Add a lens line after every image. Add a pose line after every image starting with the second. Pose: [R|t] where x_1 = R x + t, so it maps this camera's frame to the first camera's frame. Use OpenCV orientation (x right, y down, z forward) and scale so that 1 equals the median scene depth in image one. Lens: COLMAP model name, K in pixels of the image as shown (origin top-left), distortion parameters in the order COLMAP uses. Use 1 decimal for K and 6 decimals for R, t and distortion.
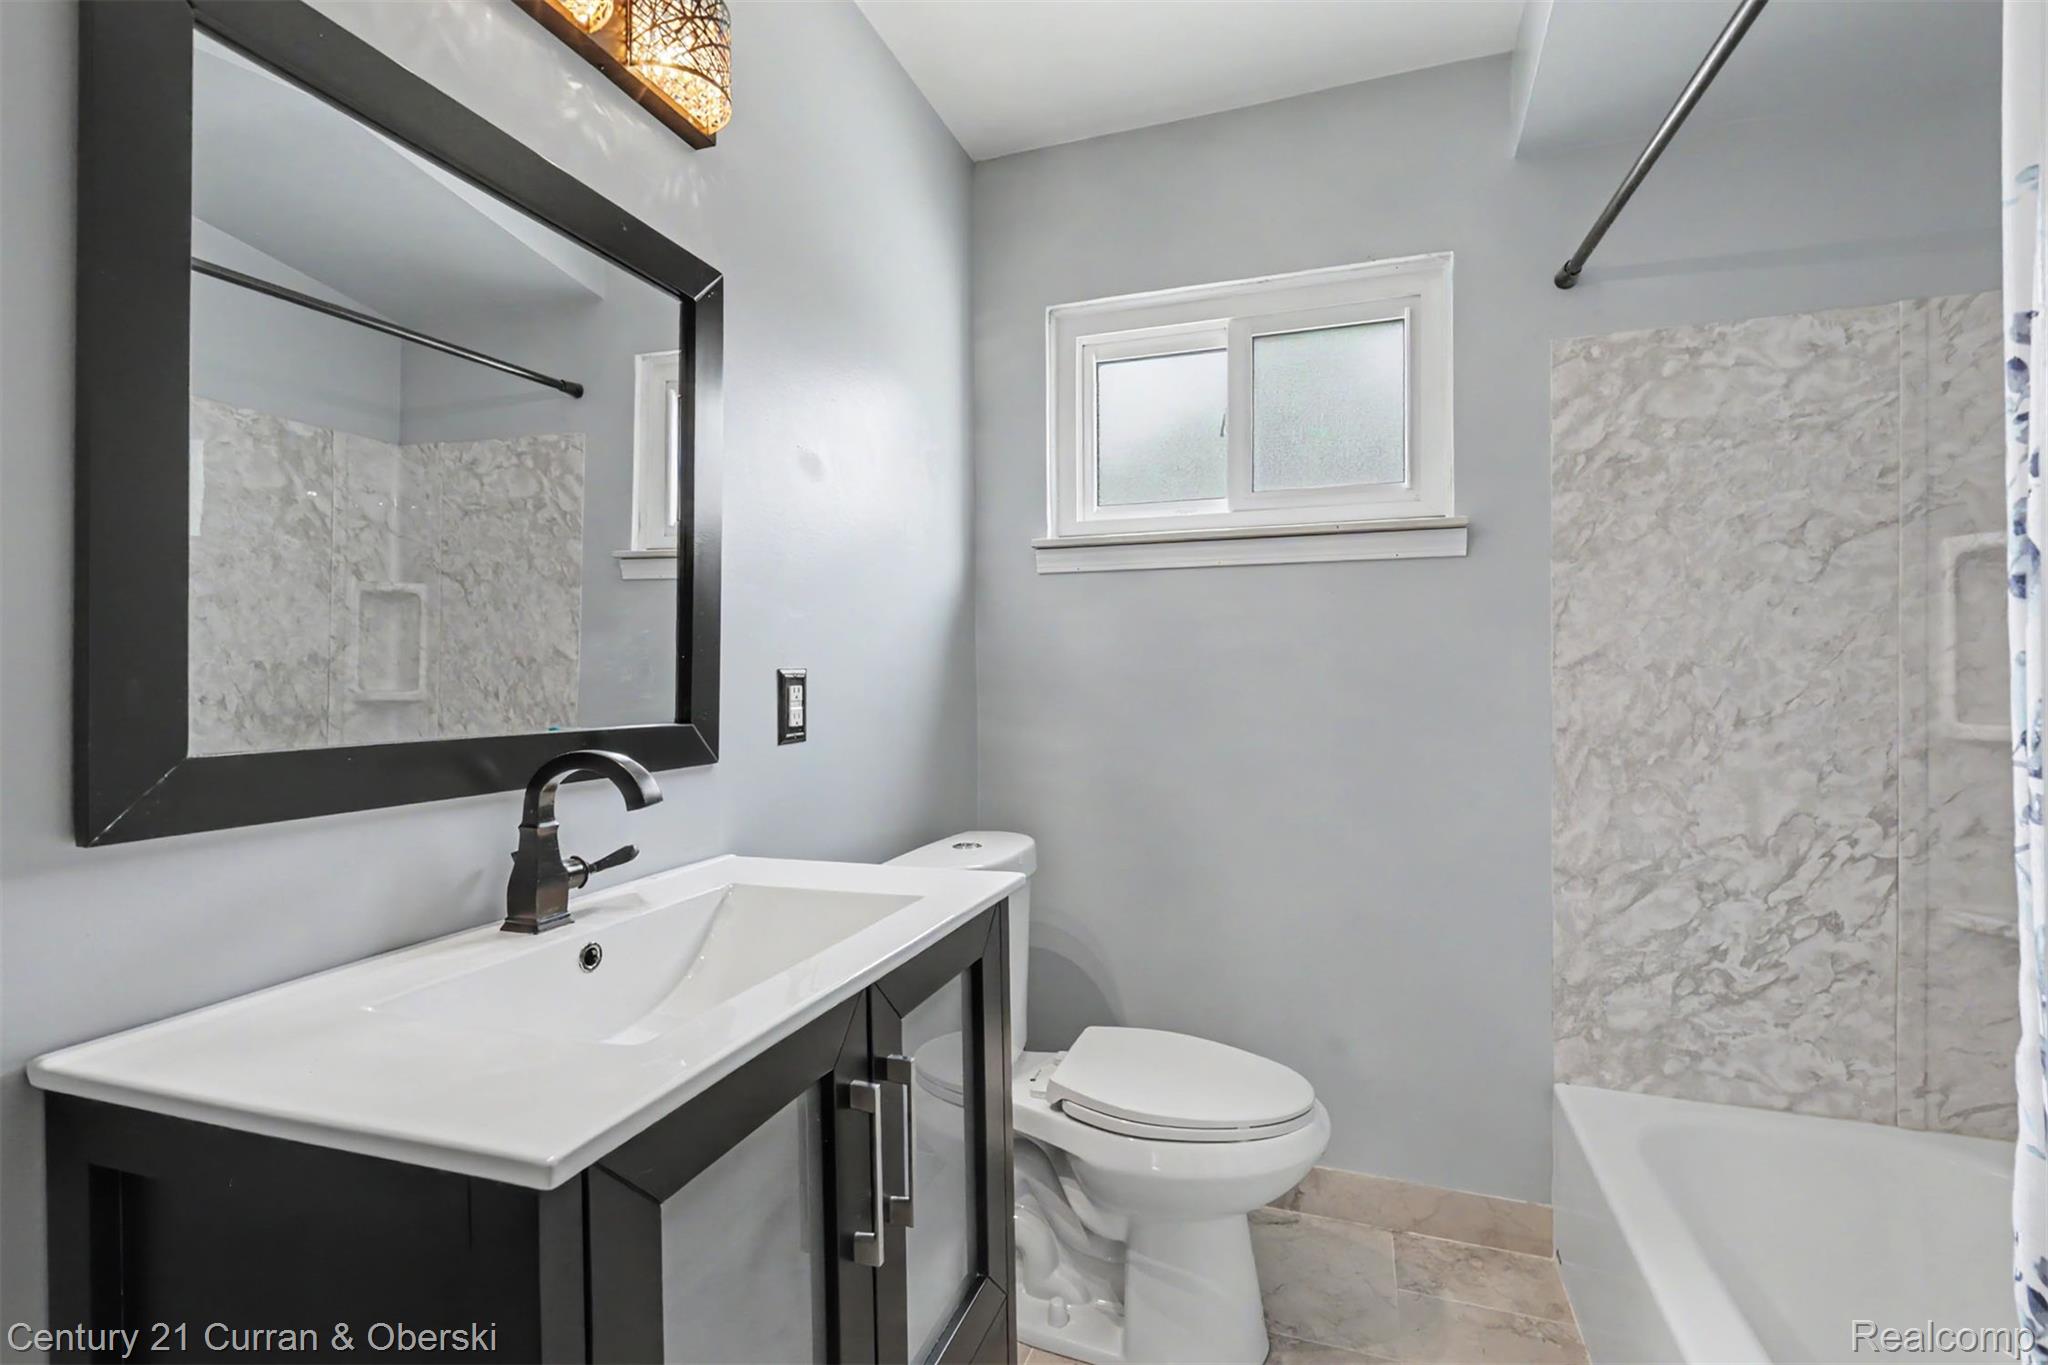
lens RADIAL K [[913.4, 0, 1065.1], [0, 913.4, 680.4], [0, 0, 1]] dist [0.001125, 0.001006]
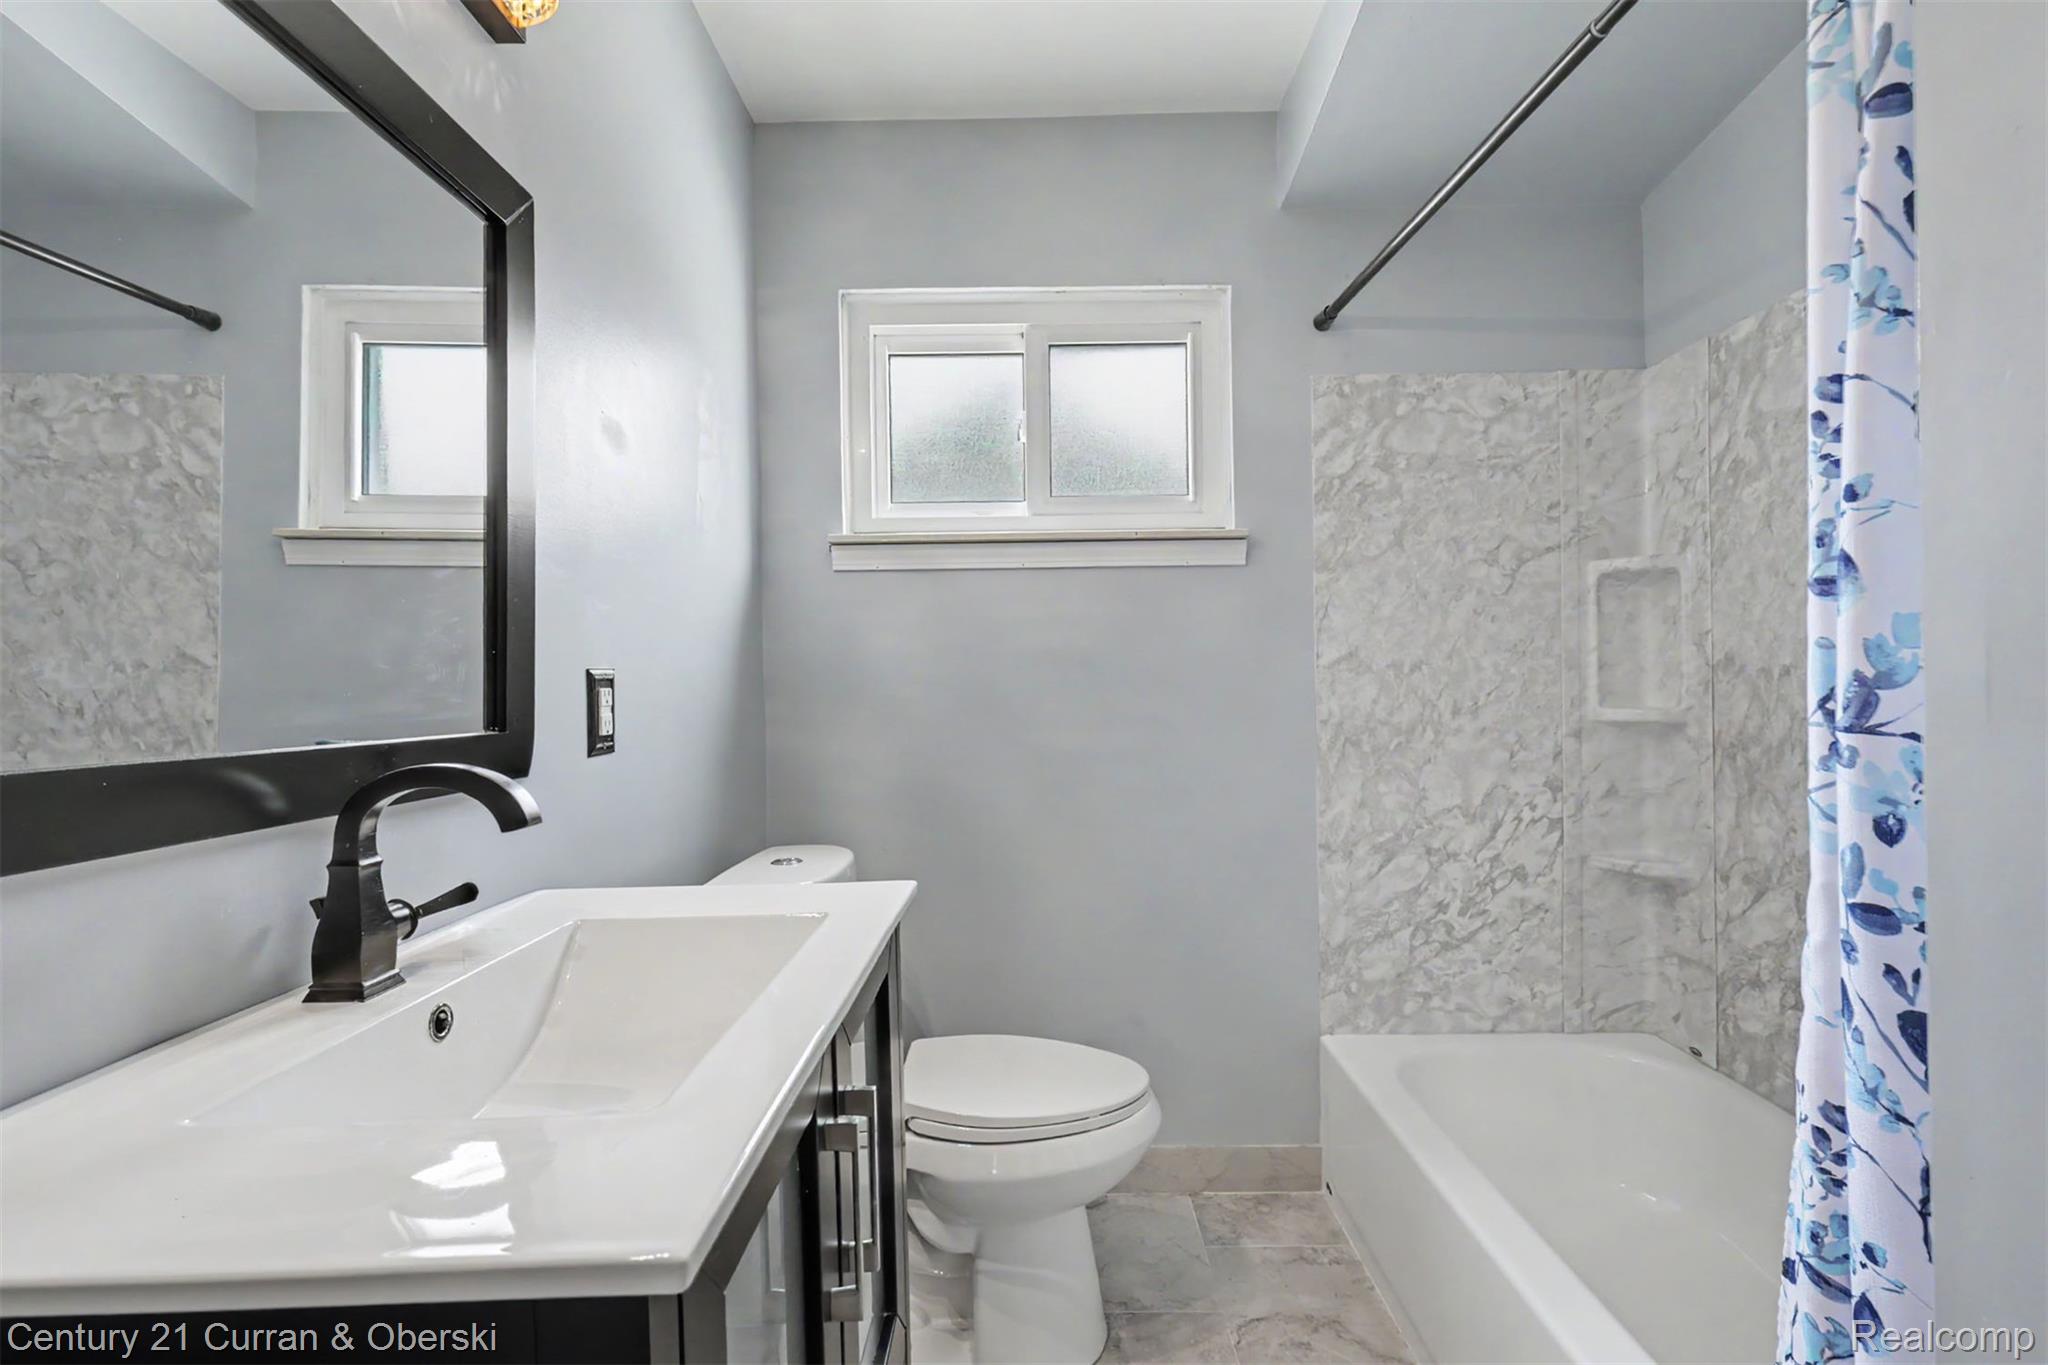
lens RADIAL K [[913.4, 0, 1033.9], [0, 913.4, 689.7], [0, 0, 1]] dist [0.001125, 0.001006]
pose [[0.948618, -0.011885, 0.316202, -0.158489], [0.012662, 0.999920, -0.000405, 0.011157], [-0.316171, 0.004388, 0.948692, 0.044075]]
